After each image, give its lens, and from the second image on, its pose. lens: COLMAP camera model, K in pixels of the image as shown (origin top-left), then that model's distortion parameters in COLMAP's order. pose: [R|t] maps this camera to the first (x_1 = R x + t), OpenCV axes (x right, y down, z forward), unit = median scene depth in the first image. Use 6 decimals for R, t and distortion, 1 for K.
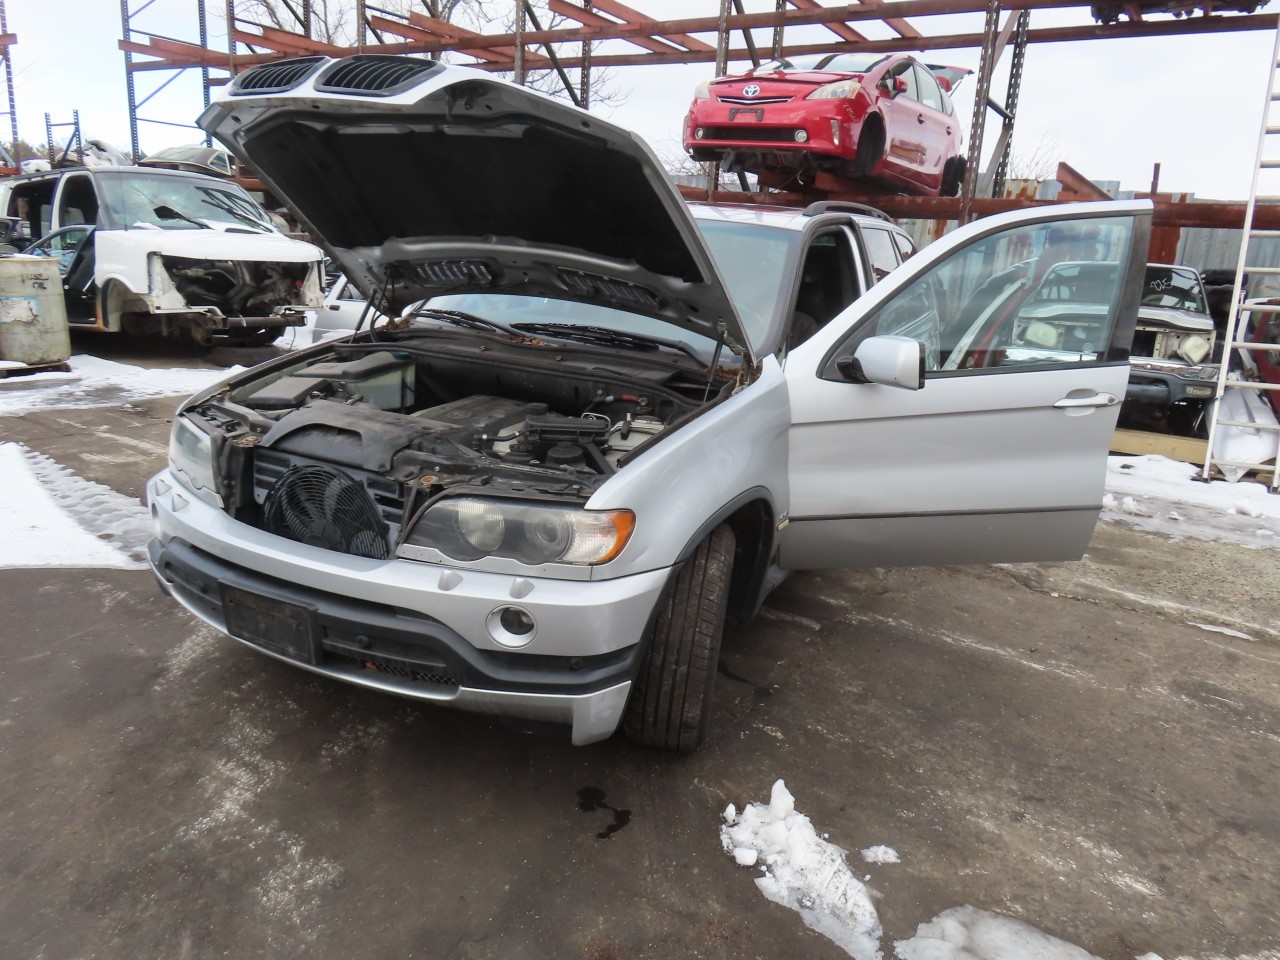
lens RADIAL K [[942.3, 0, 644.9], [0, 942.3, 476.9], [0, 0, 1]] dist [-0.006628, 0.002546]
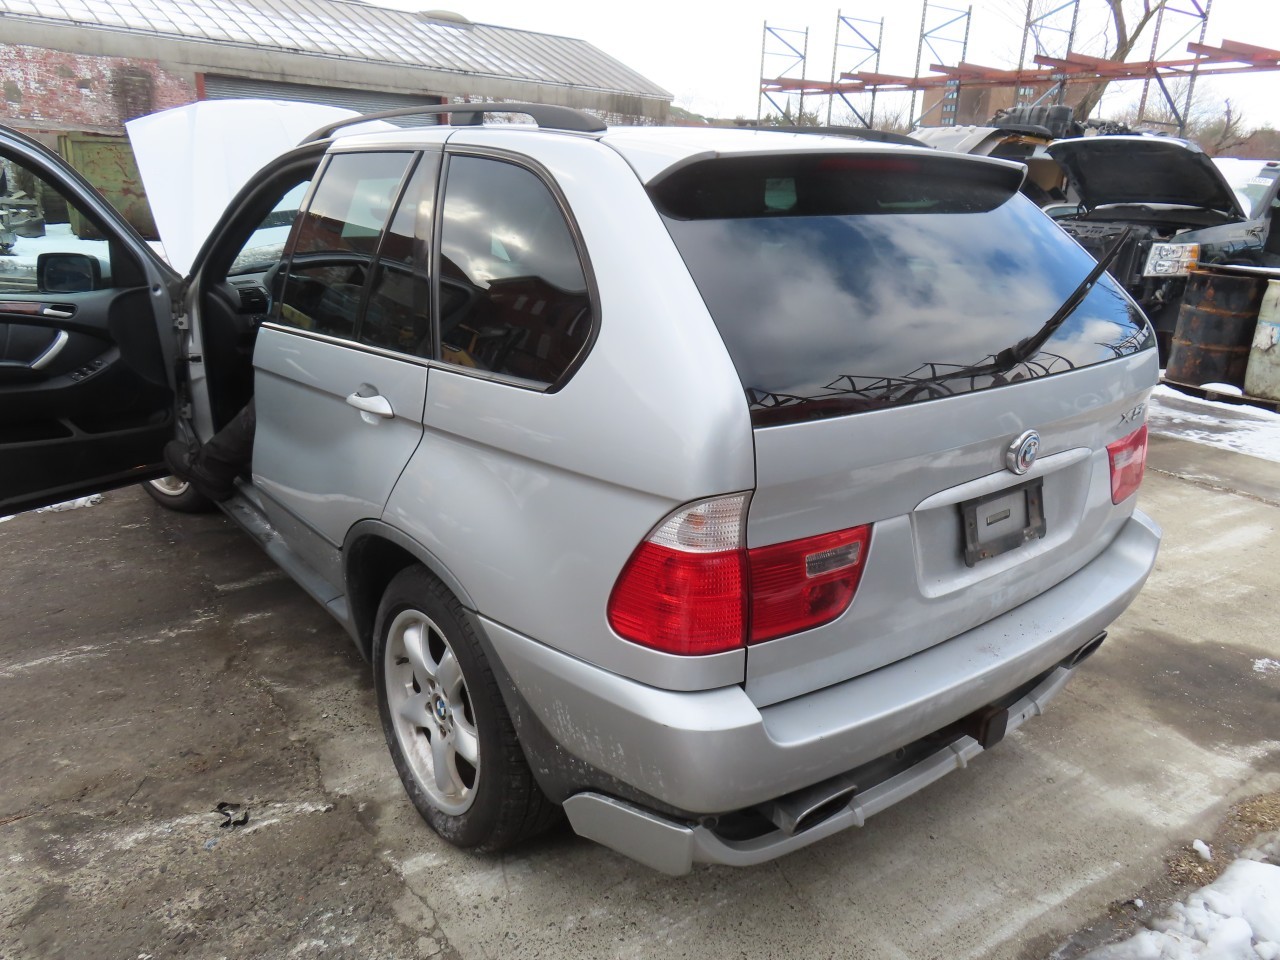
lens RADIAL K [[934.7, 0, 640.0], [0, 934.7, 480.0], [0, 0, 1]] dist [-0.007985, 0.002512]
pose [[-0.409645, 0.201042, -0.889816, 0.487774], [-0.297909, 0.892454, 0.338787, -0.224387], [0.862230, 0.403867, -0.305697, 0.955661]]
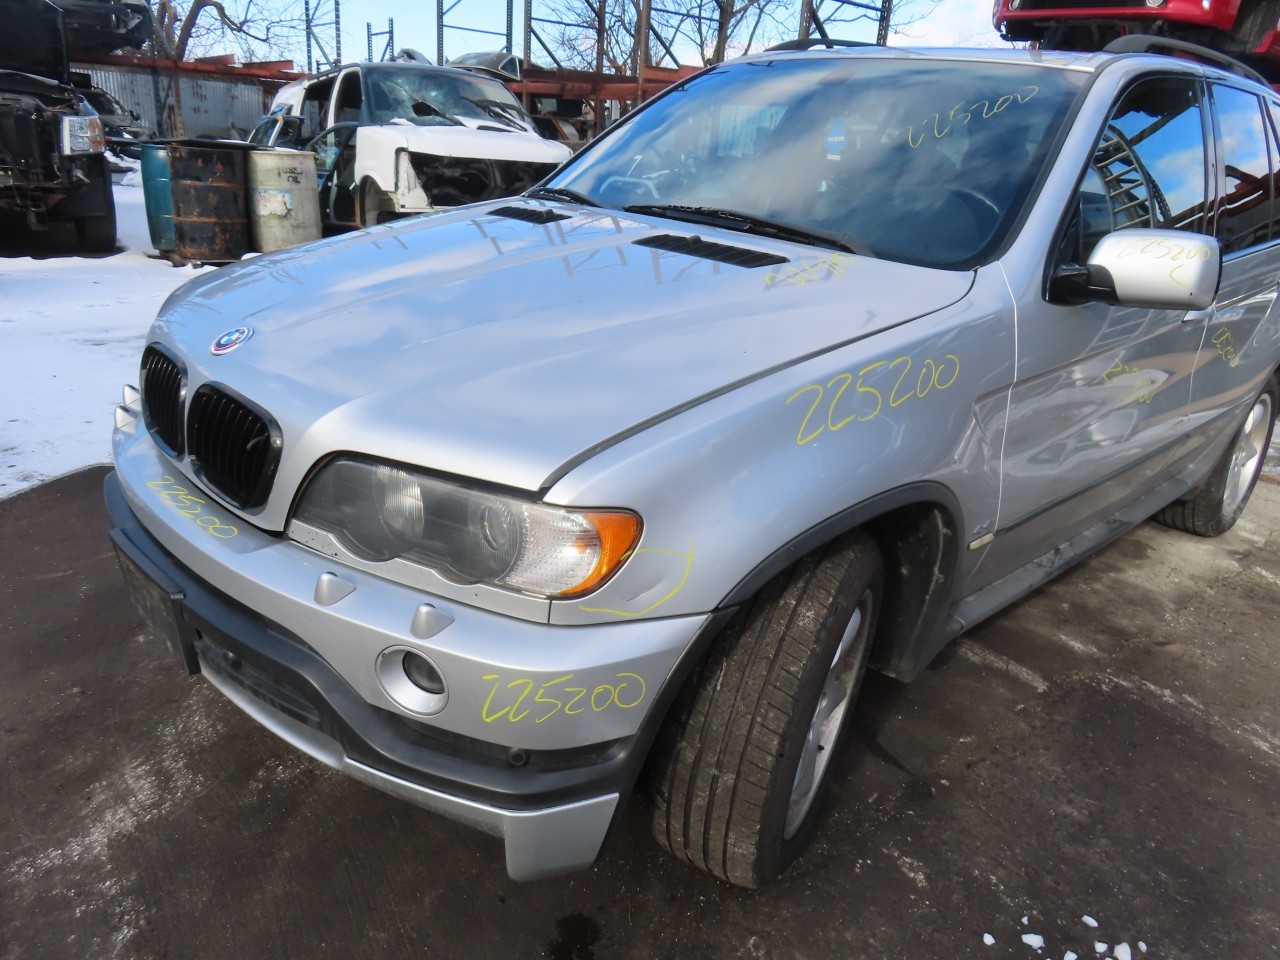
lens RADIAL K [[934.7, 0, 640.0], [0, 934.7, 480.0], [0, 0, 1]] dist [-0.007985, 0.002512]
pose [[0.946049, 0.115553, -0.302720, 0.057757], [-0.091224, 0.991444, 0.093360, -0.013190], [0.310918, -0.060708, 0.948496, 0.173975]]
